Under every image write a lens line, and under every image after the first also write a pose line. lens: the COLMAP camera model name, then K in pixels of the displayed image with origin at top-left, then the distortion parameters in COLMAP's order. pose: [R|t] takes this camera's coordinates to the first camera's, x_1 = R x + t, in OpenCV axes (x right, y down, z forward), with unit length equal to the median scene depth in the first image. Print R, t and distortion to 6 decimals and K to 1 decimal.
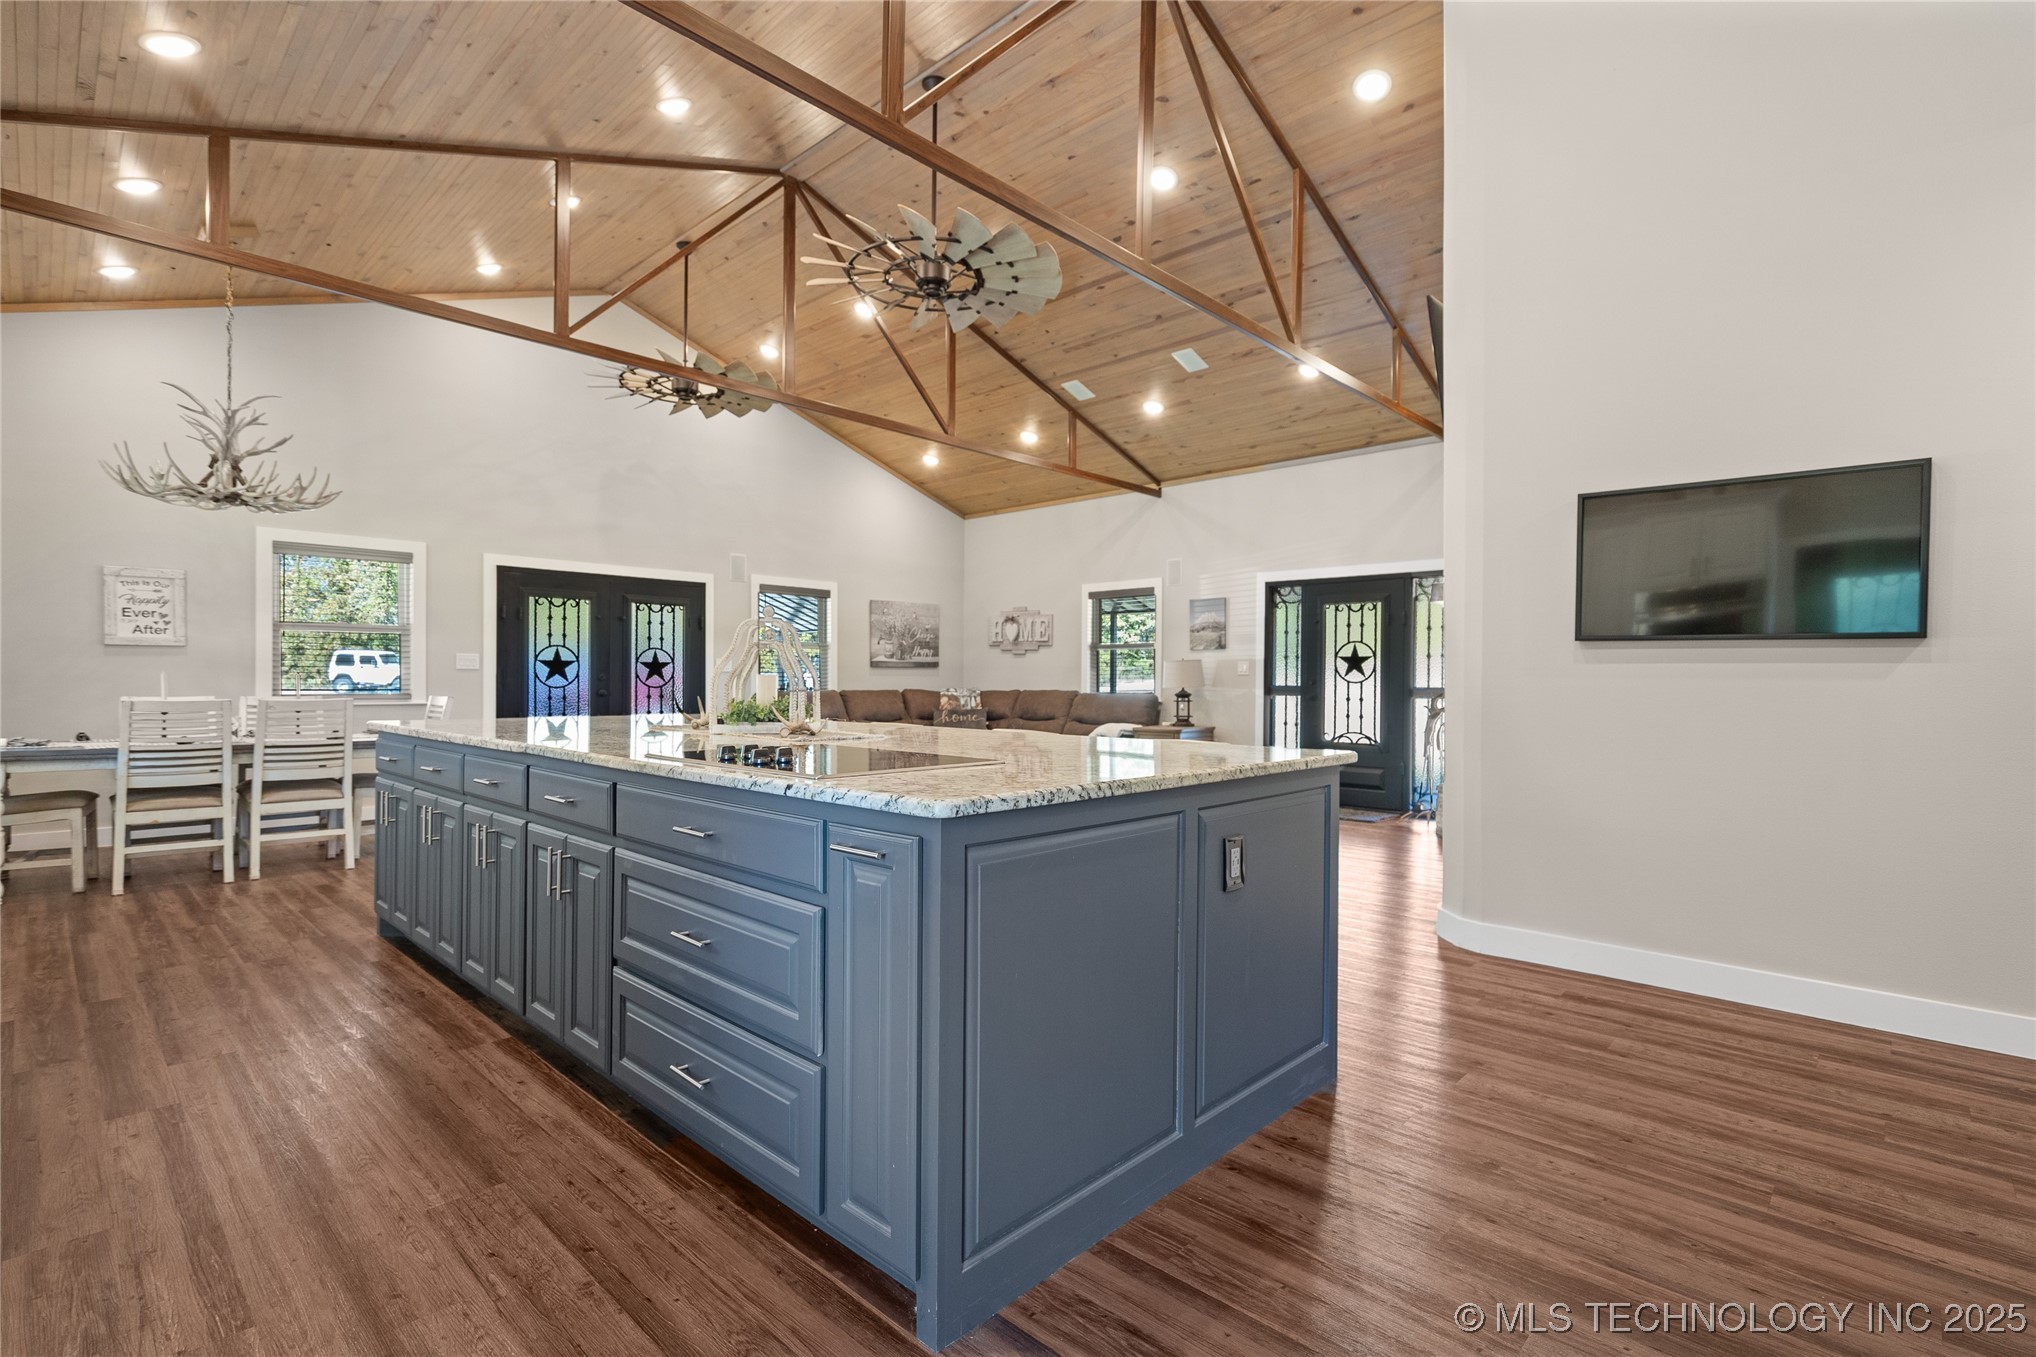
lens RADIAL K [[940.5, 0, 1017.3], [0, 940.5, 674.7], [0, 0, 1]] dist [-0.000144, 0.001387]
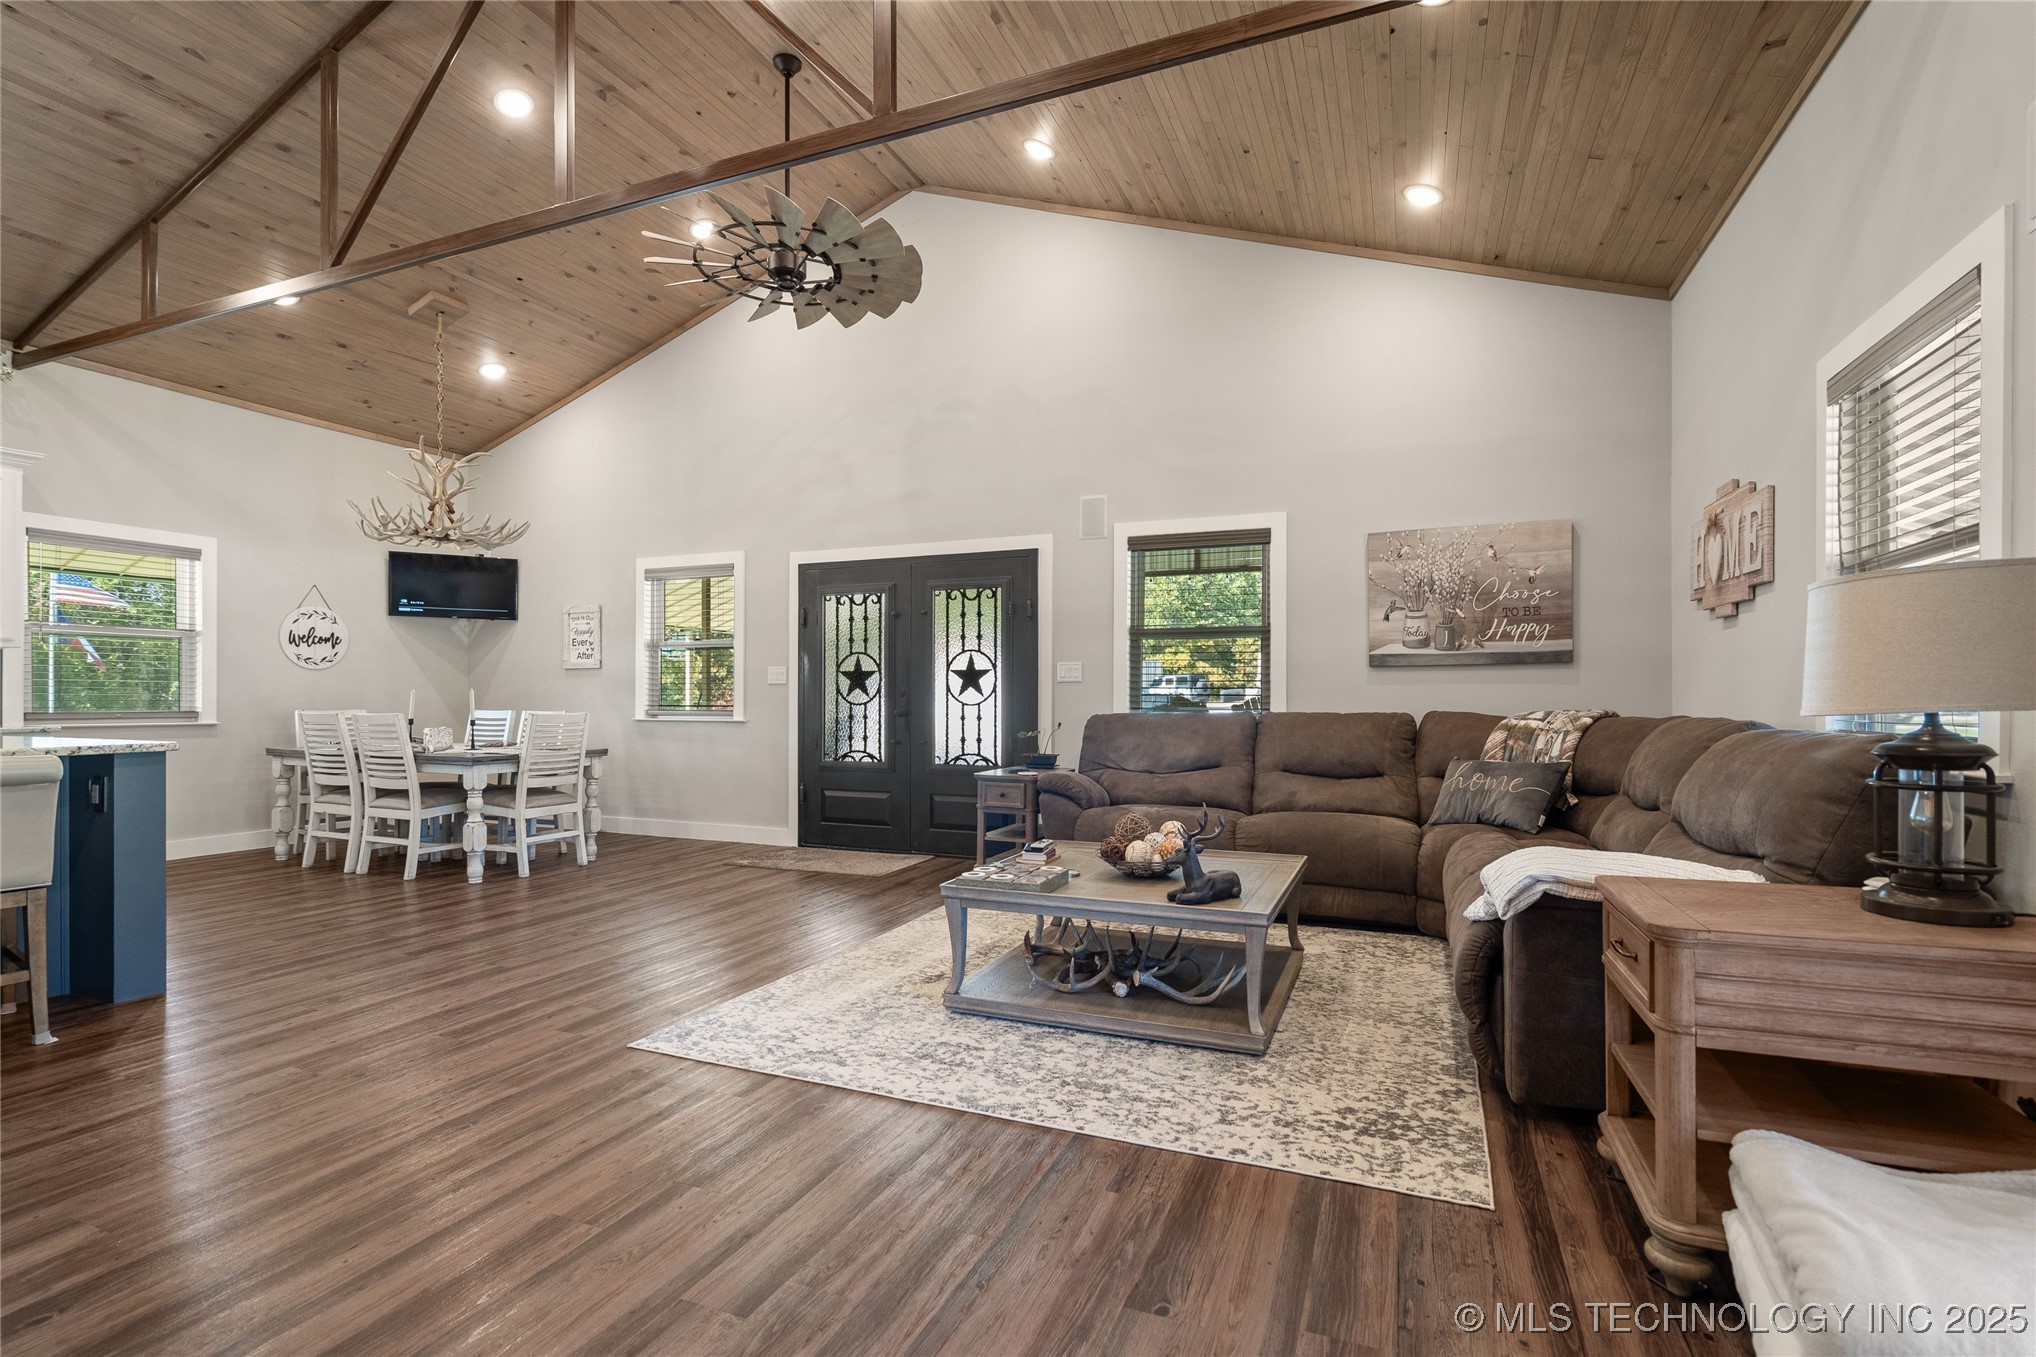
lens RADIAL K [[940.5, 0, 1011.8], [0, 940.5, 696.1], [0, 0, 1]] dist [-0.000144, 0.001387]
pose [[0.355517, -0.006096, -0.934650, 0.351319], [0.006996, 0.999968, -0.003861, 0.011229], [0.934643, -0.005166, 0.355549, 0.917998]]
